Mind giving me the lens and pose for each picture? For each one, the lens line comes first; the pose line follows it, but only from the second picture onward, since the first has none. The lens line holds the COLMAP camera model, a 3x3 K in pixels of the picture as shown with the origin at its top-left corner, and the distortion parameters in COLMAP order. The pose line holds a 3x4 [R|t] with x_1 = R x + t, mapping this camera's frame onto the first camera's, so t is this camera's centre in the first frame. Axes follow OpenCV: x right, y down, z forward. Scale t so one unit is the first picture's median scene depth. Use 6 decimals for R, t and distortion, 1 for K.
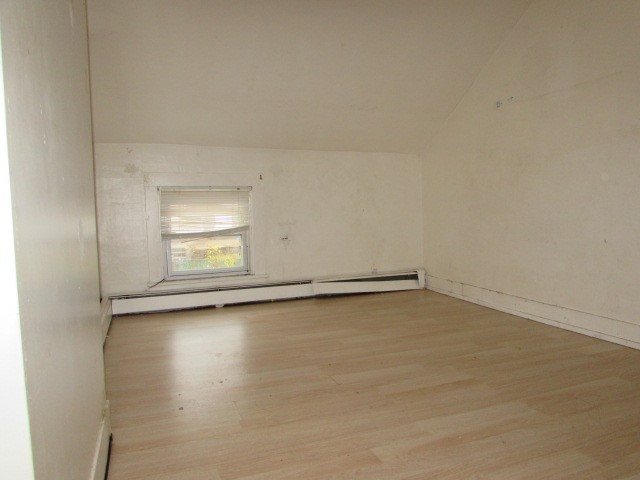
lens RADIAL K [[445.1, 0, 320.0], [0, 445.1, 240.0], [0, 0, 1]] dist [-0.041288, -0.000906]
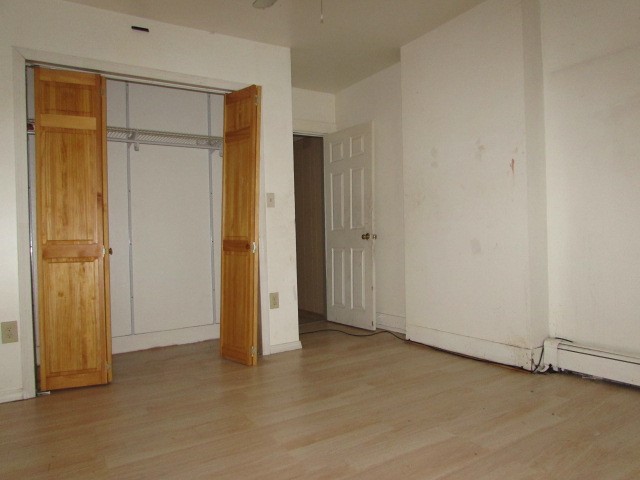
lens RADIAL K [[445.1, 0, 320.0], [0, 445.1, 240.0], [0, 0, 1]] dist [-0.041288, -0.000906]
pose [[-0.979208, 0.050424, -0.196493, 0.449203], [0.034718, 0.995980, 0.082574, -0.149491], [0.199867, 0.074035, -0.977022, 1.856144]]
